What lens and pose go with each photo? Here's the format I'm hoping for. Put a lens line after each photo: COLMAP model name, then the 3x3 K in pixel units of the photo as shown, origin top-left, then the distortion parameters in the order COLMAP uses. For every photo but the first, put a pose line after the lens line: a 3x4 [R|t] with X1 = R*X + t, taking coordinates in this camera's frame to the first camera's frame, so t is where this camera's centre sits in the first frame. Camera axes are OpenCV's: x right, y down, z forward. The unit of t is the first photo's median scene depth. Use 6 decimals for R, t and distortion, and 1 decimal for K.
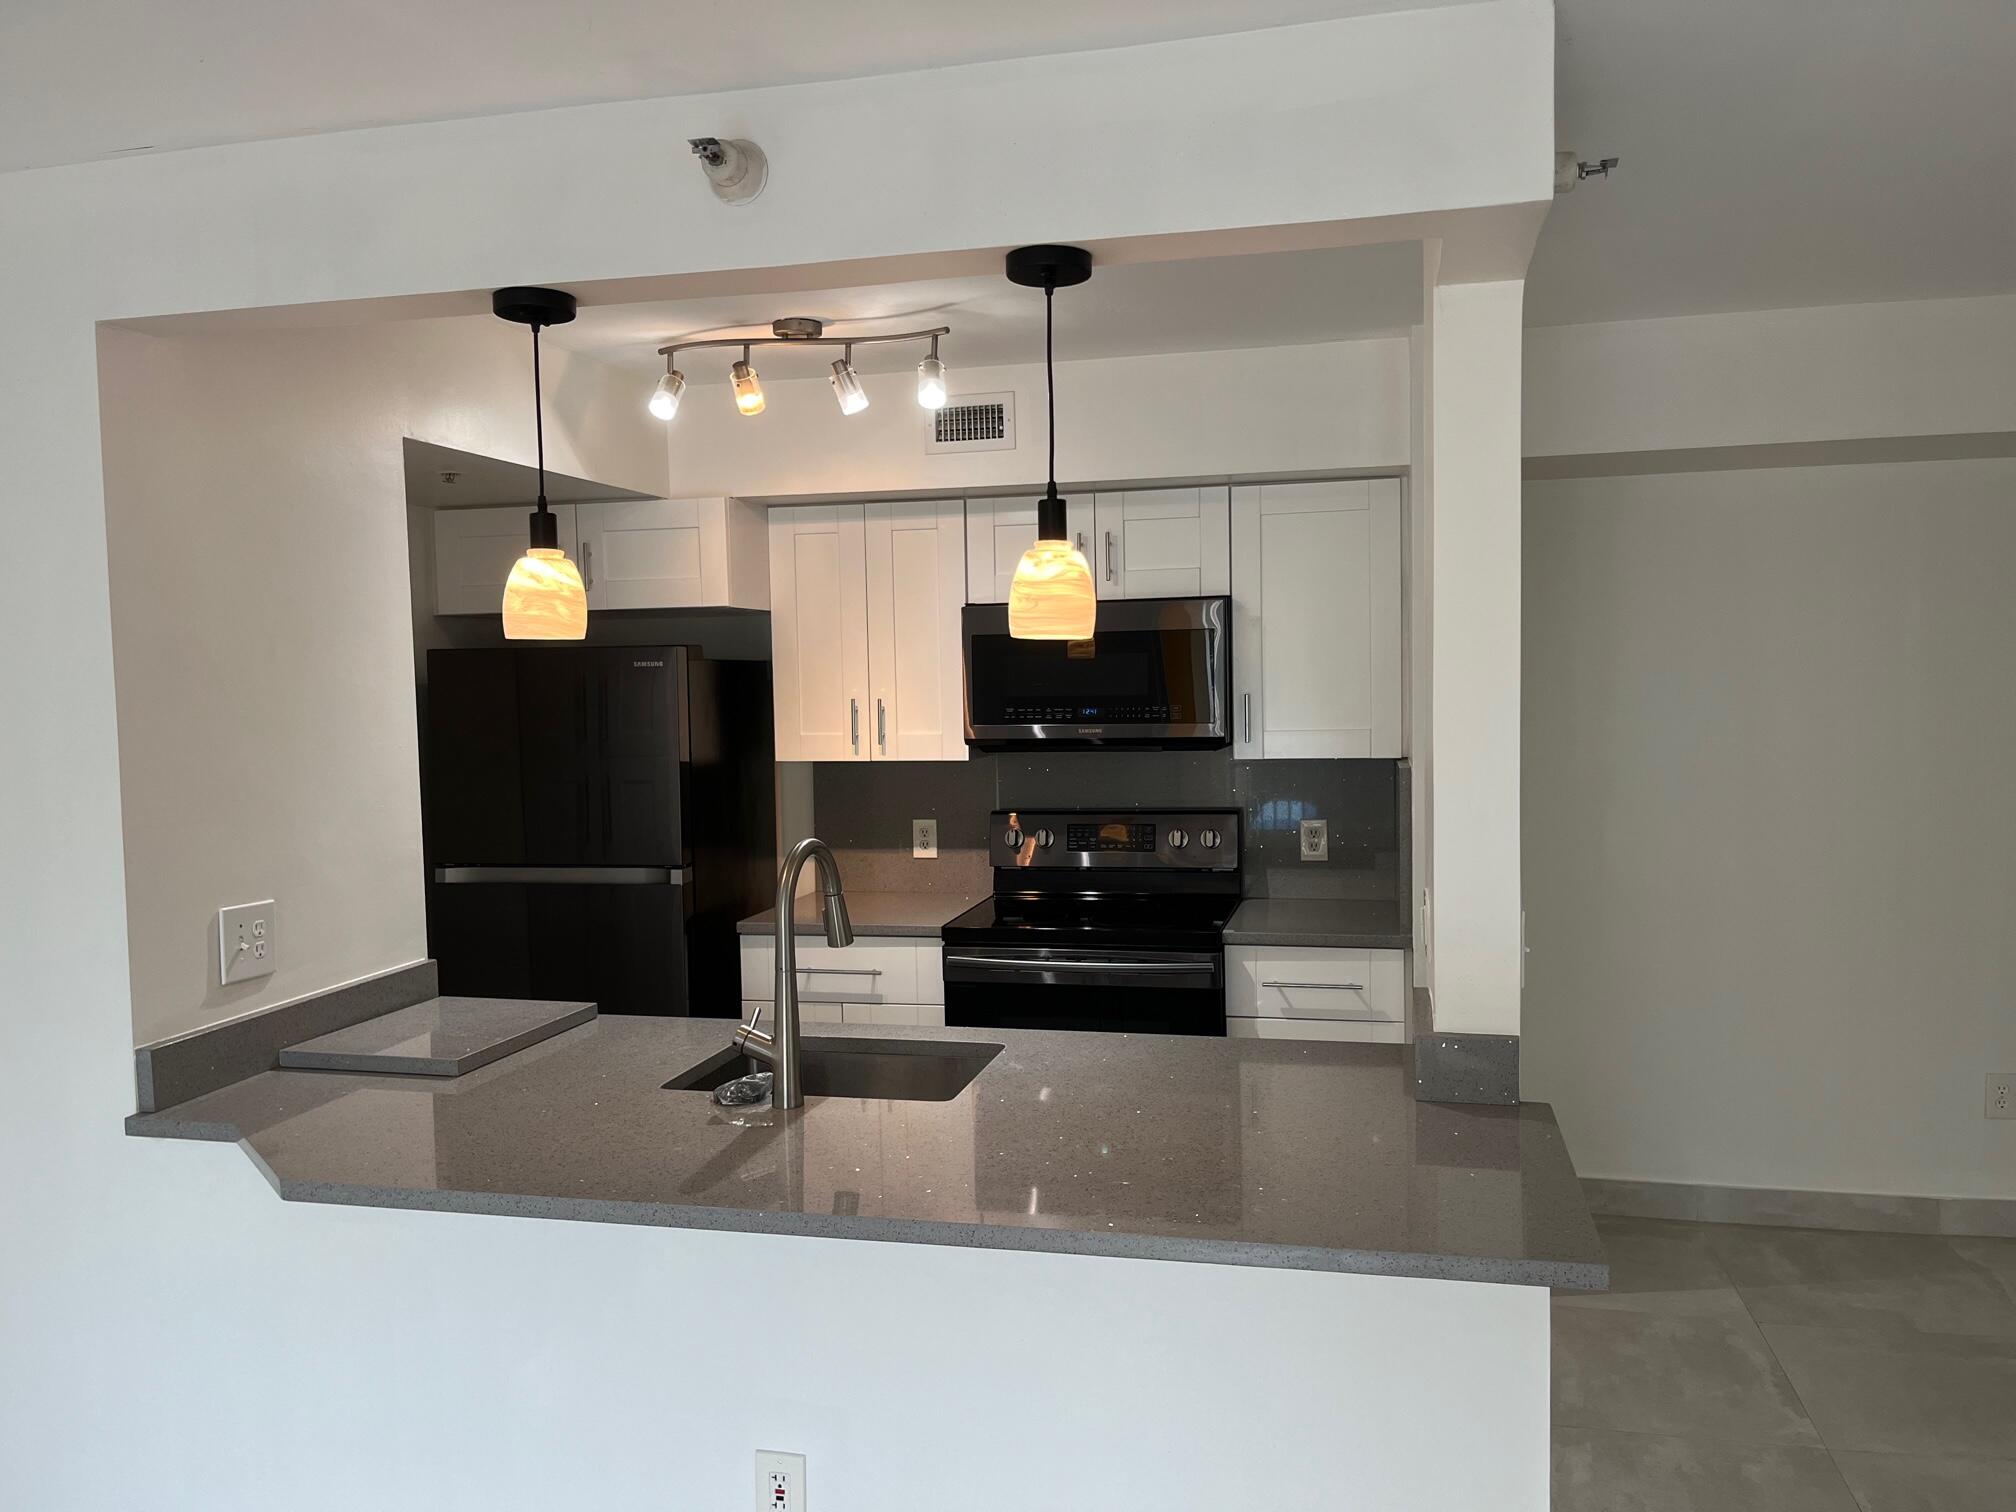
lens RADIAL K [[1529.2, 0, 1011.4], [0, 1529.2, 787.5], [0, 0, 1]] dist [0.044337, -0.101166]
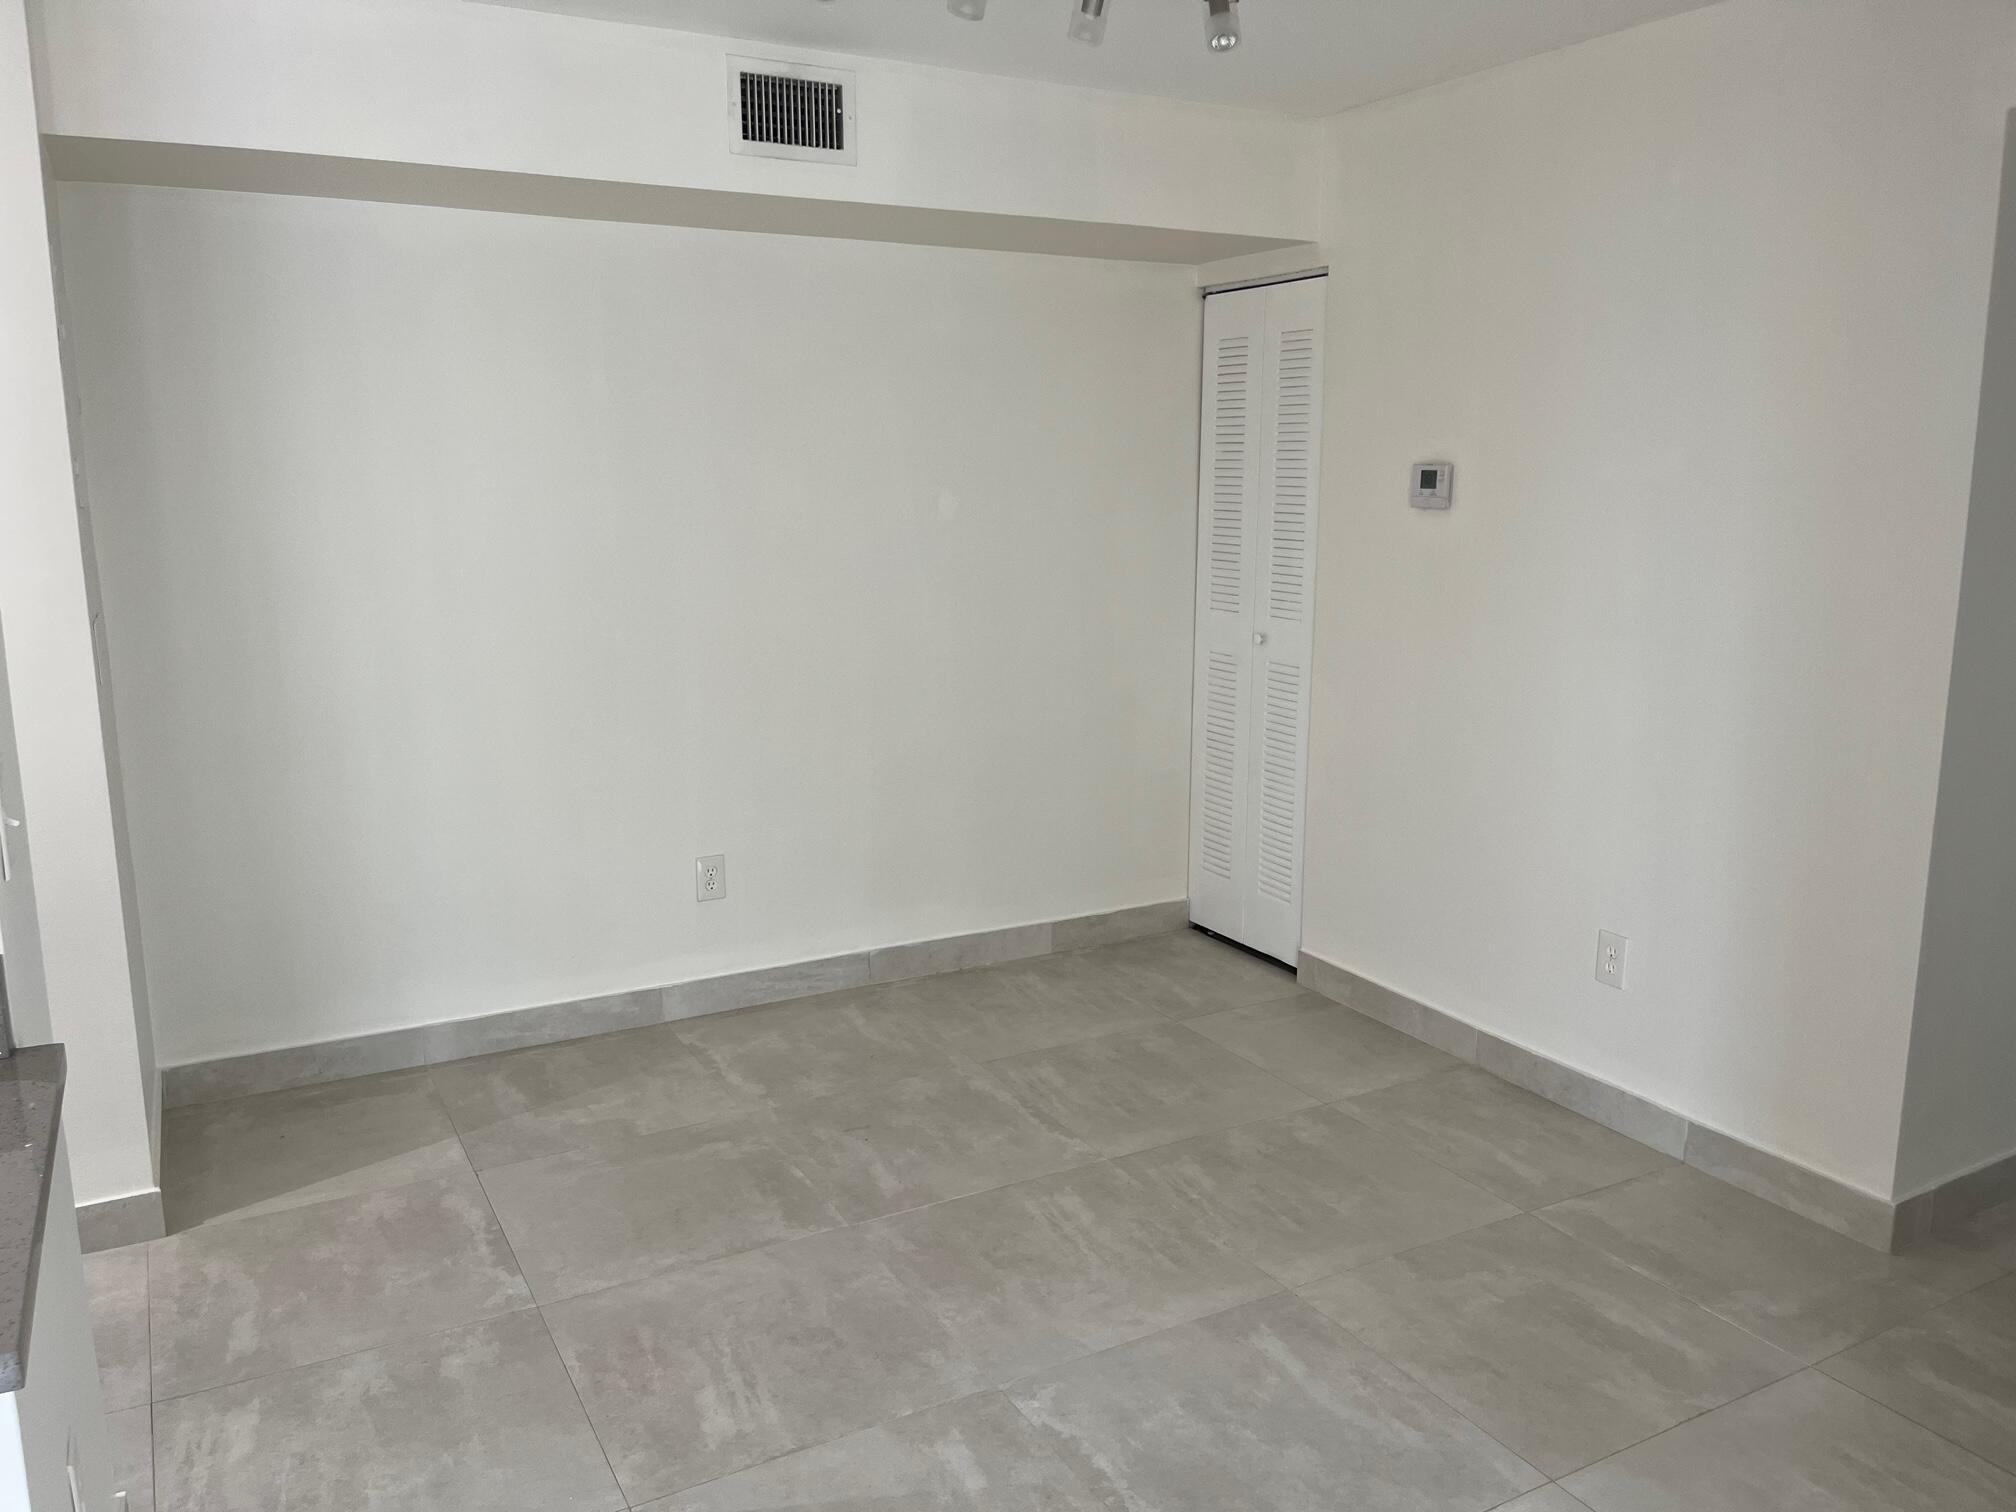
lens RADIAL K [[1522.8, 0, 1008.0], [0, 1522.8, 756.0], [0, 0, 1]] dist [-0.005434, -0.004316]
pose [[0.738868, -0.111587, 0.664547, 0.137754], [0.041375, 0.991846, 0.120542, 0.005881], [-0.672579, -0.061569, 0.737460, 0.125163]]
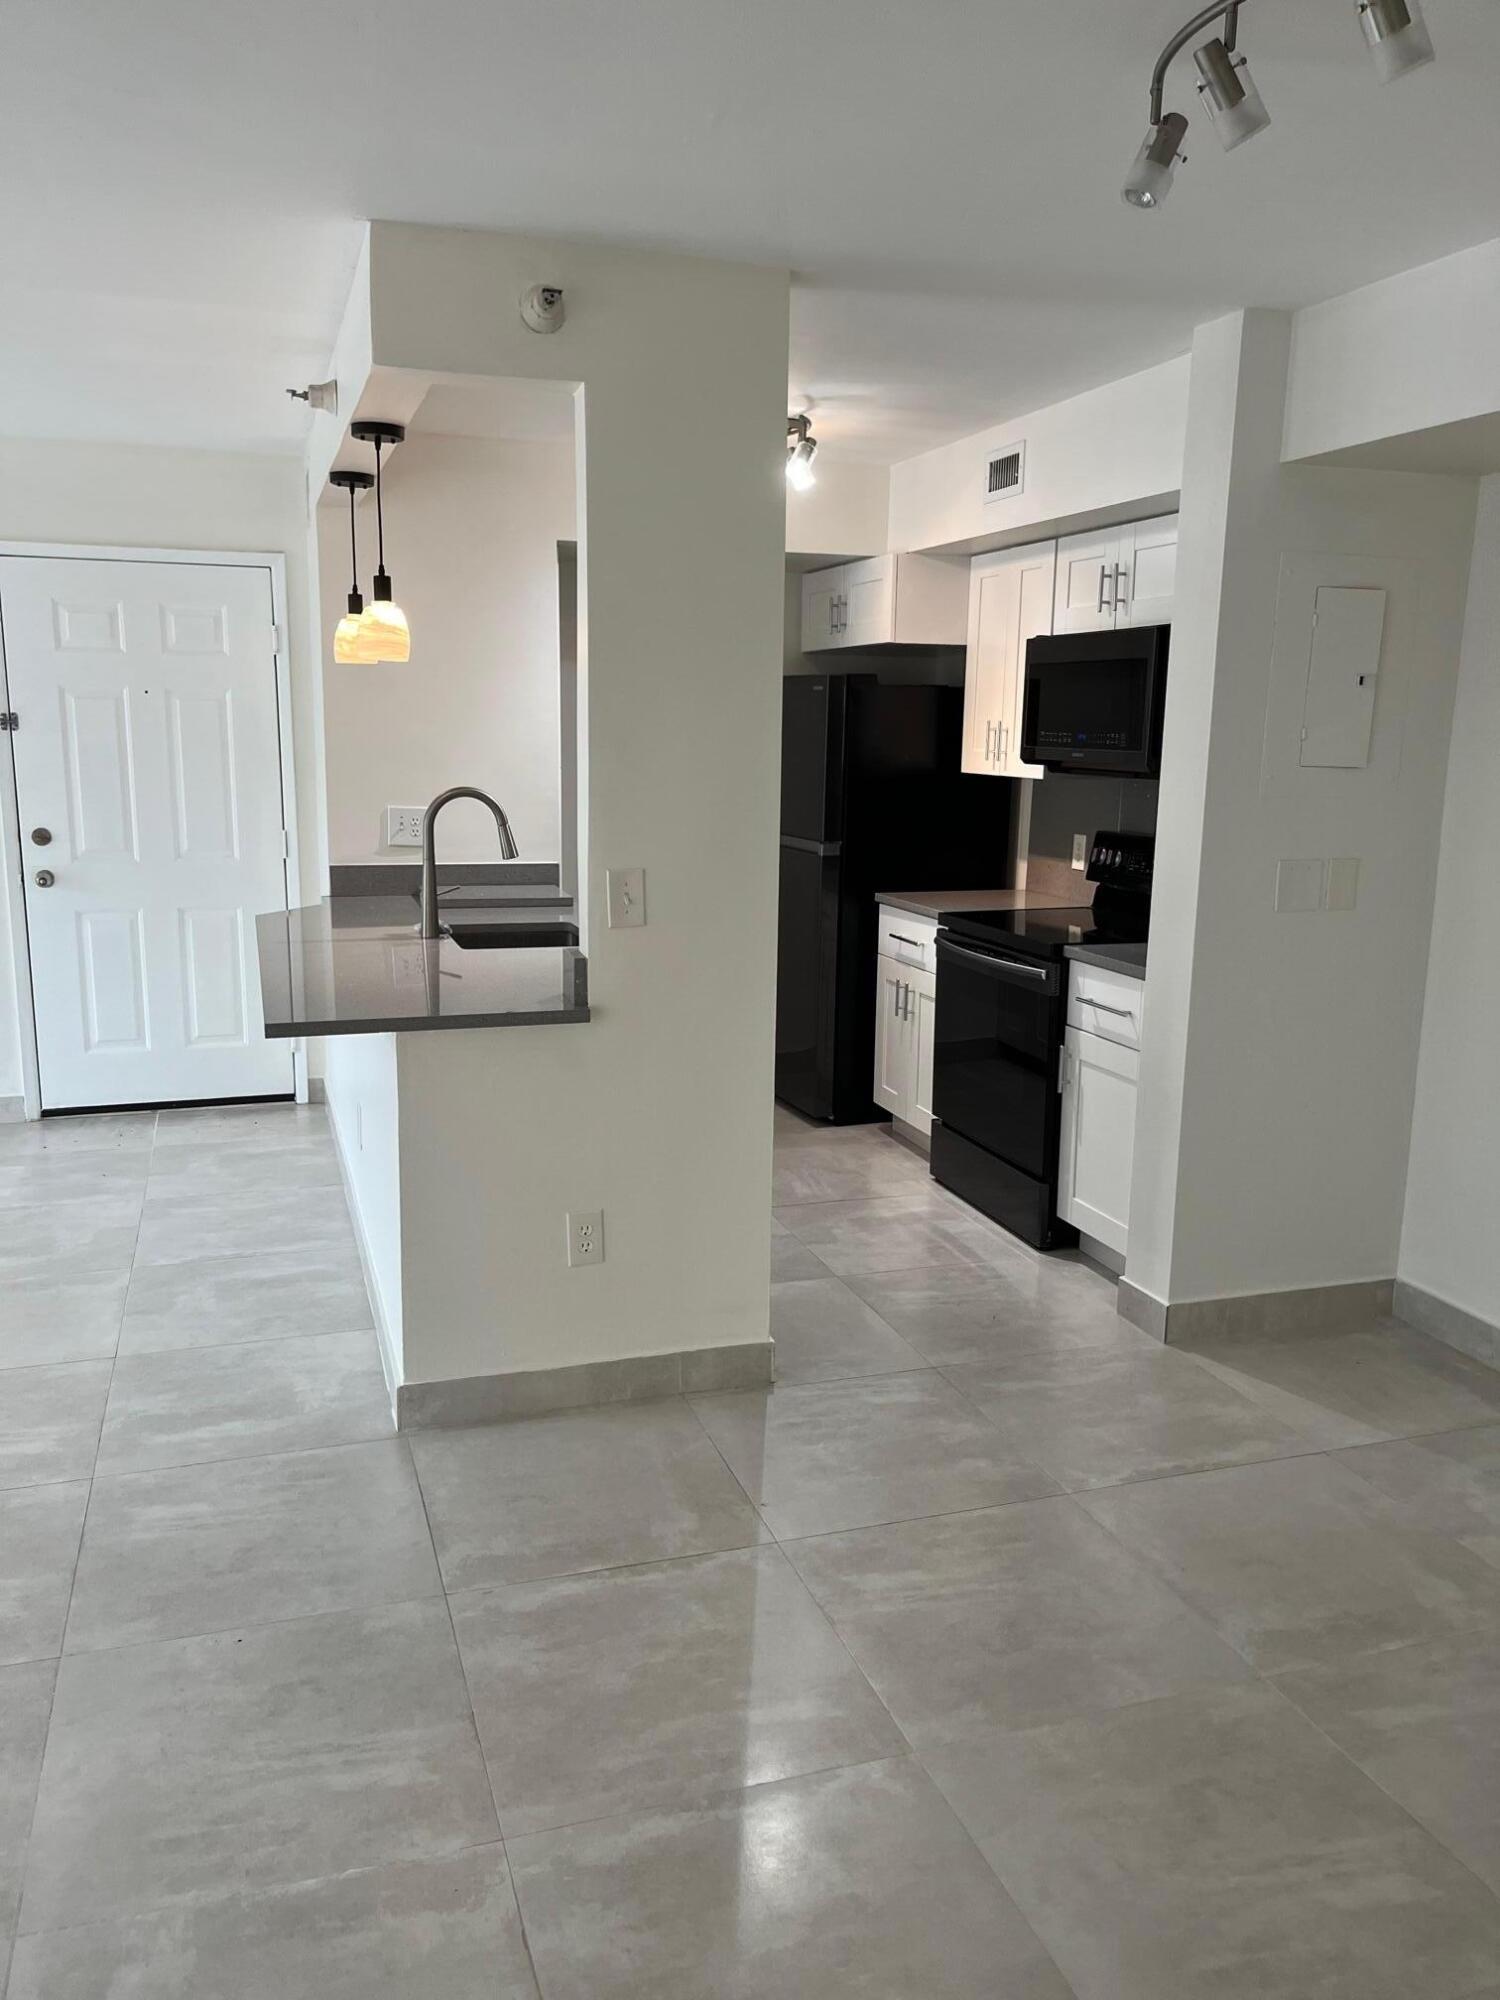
lens RADIAL K [[1544.4, 0, 751.4], [0, 1544.4, 1075.9], [0, 0, 1]] dist [0.004696, -0.001573]
pose [[0.518891, 0.218001, -0.826576, 0.960899], [-0.089229, 0.975466, 0.201255, -0.016353], [0.850171, -0.030675, 0.525613, 0.237476]]
